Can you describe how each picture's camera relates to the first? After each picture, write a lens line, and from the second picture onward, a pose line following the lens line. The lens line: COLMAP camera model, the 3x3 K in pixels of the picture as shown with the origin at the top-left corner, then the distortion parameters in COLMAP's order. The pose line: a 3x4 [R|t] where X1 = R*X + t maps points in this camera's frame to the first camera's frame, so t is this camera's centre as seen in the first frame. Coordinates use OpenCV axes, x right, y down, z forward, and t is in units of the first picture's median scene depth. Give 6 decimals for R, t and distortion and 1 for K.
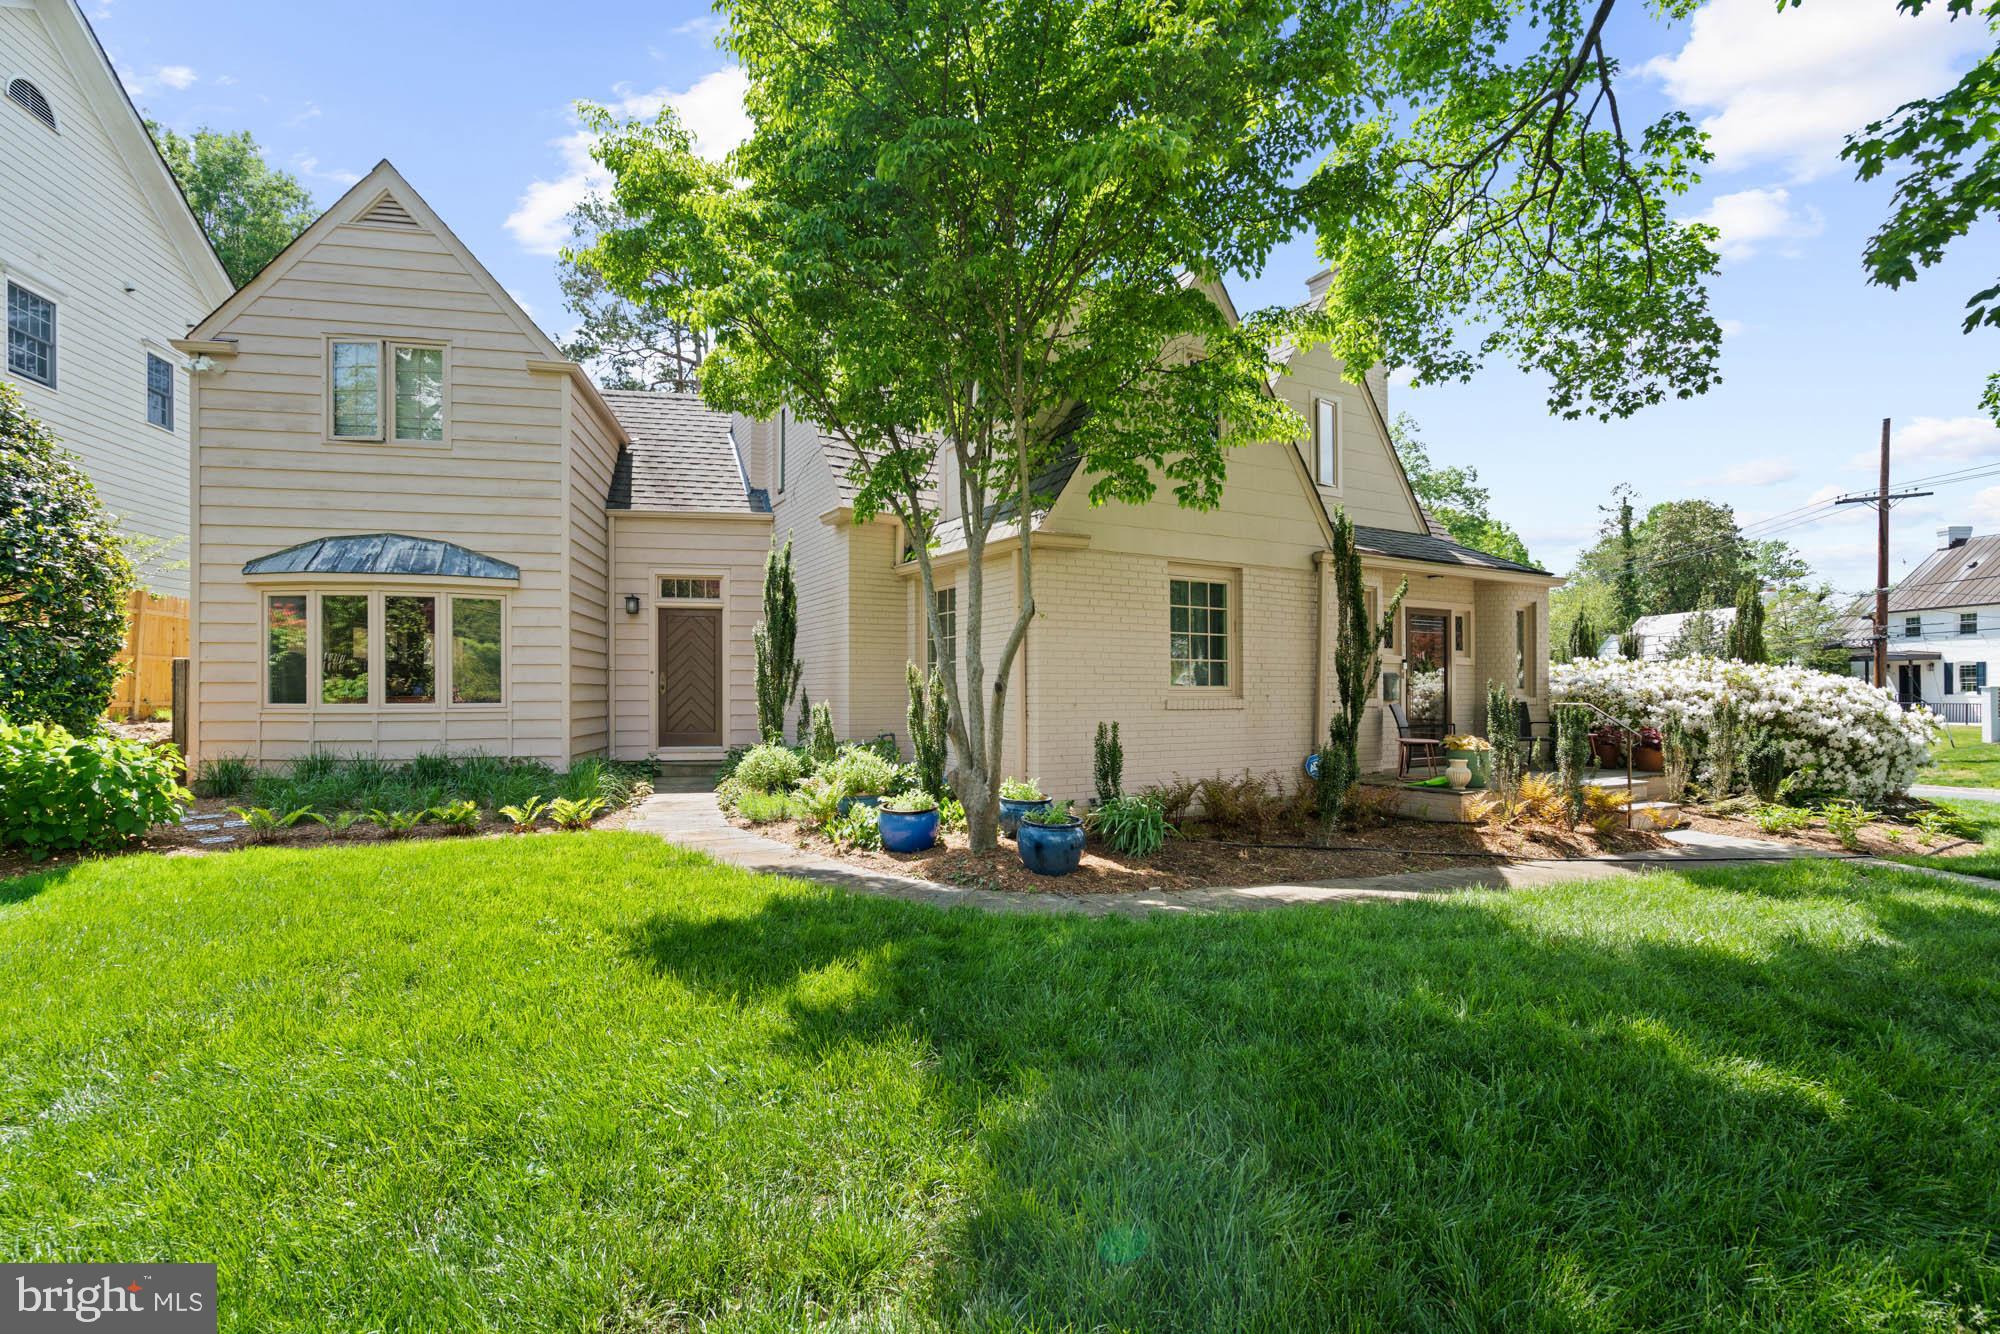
lens RADIAL K [[944.1, 0, 1000.0], [0, 944.1, 667.0], [0, 0, 1]] dist [-0.022019, 0.000103]
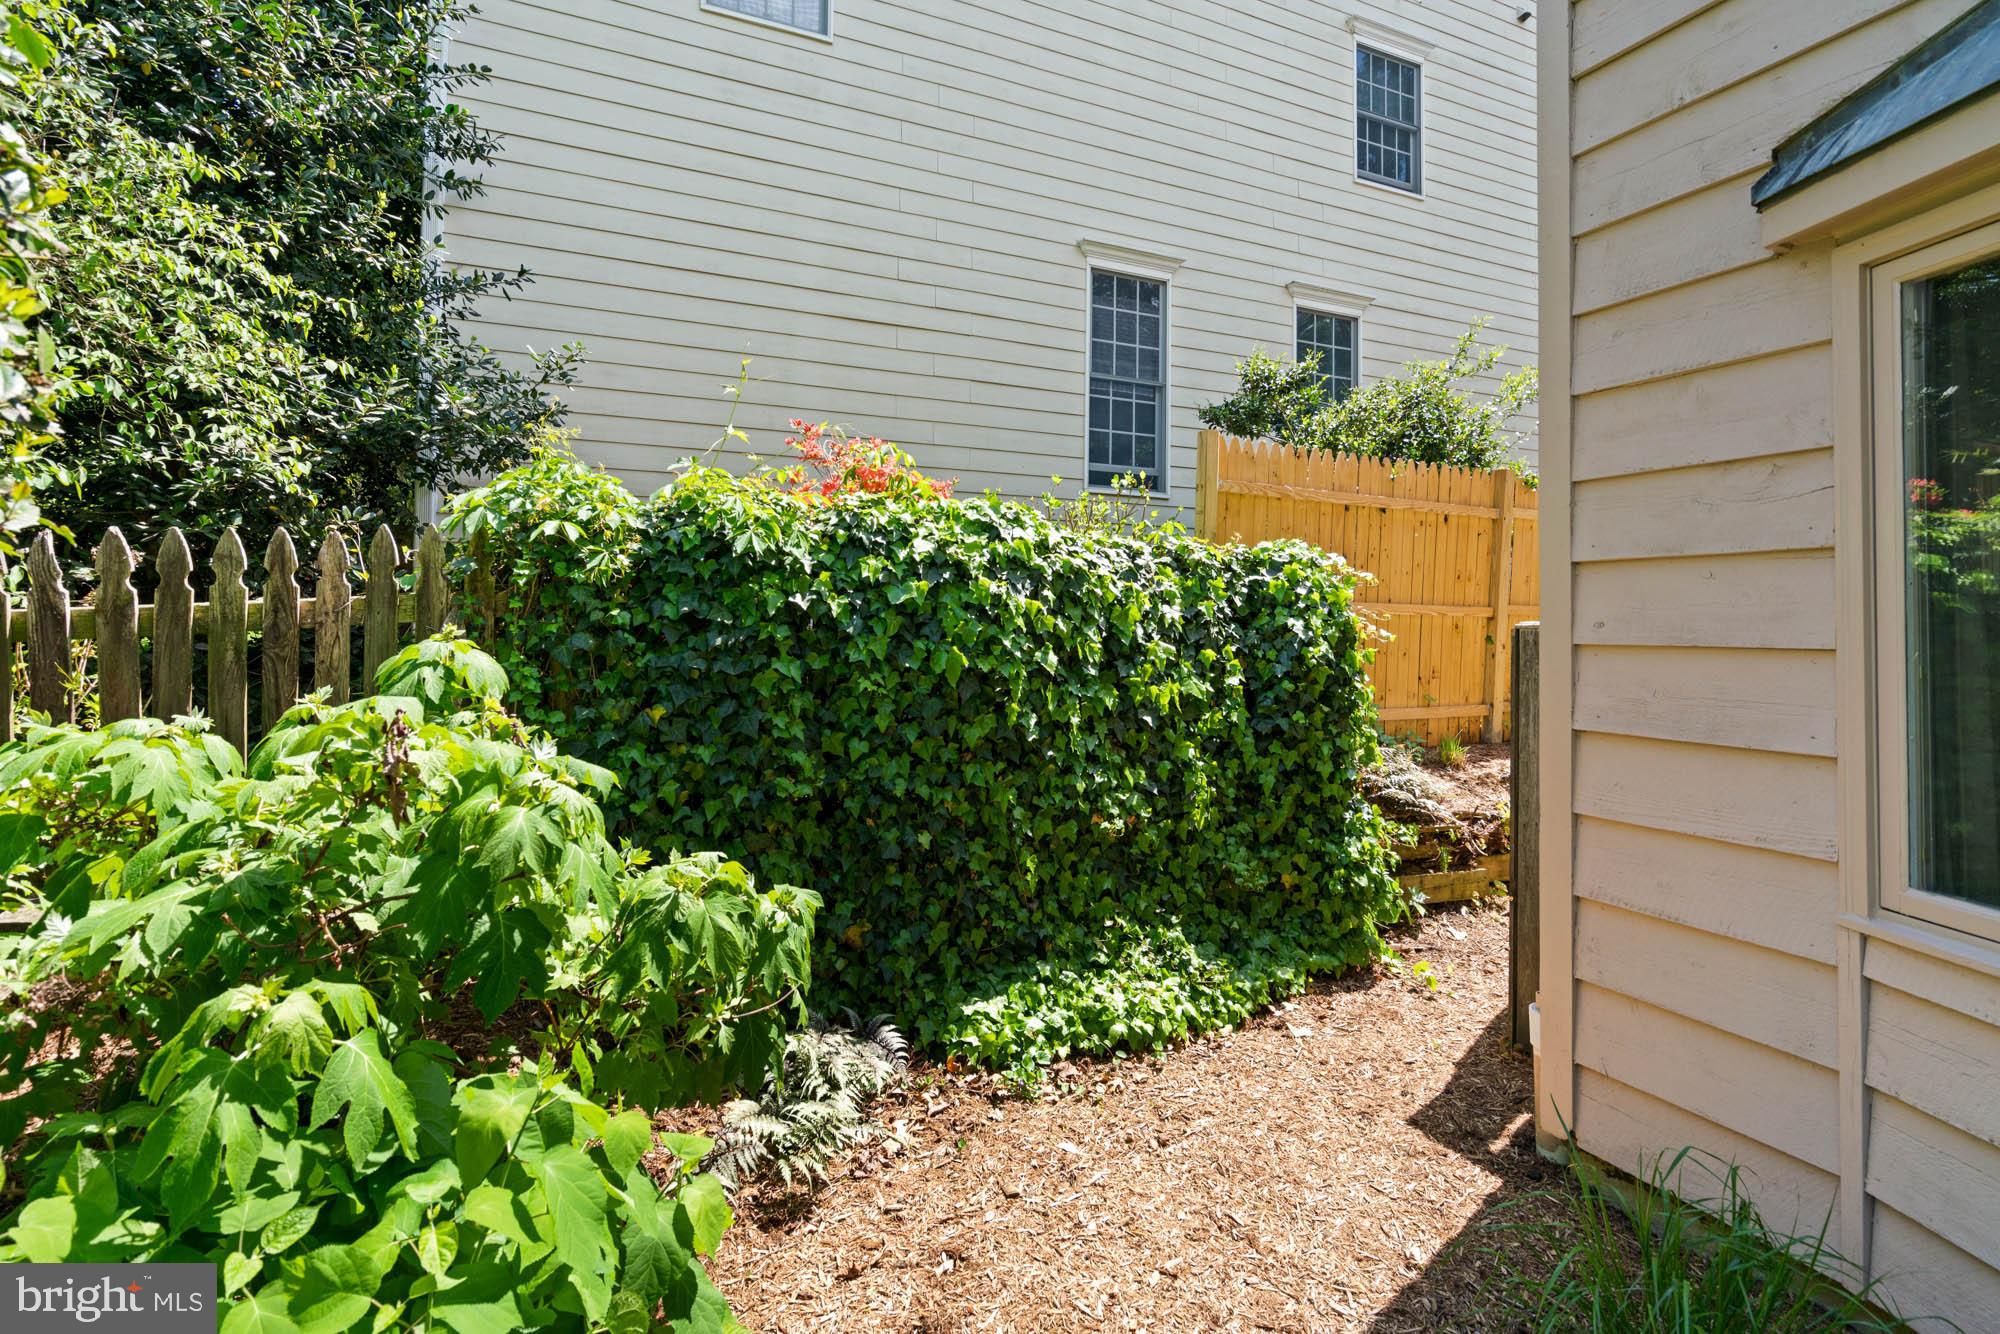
lens RADIAL K [[944.1, 0, 1000.0], [0, 944.1, 667.0], [0, 0, 1]] dist [-0.022019, 0.000103]
pose [[0.251506, 0.046845, -0.966721, -0.550477], [0.021179, 0.998322, 0.053887, -0.012906], [0.967624, -0.034027, 0.250092, 0.660008]]
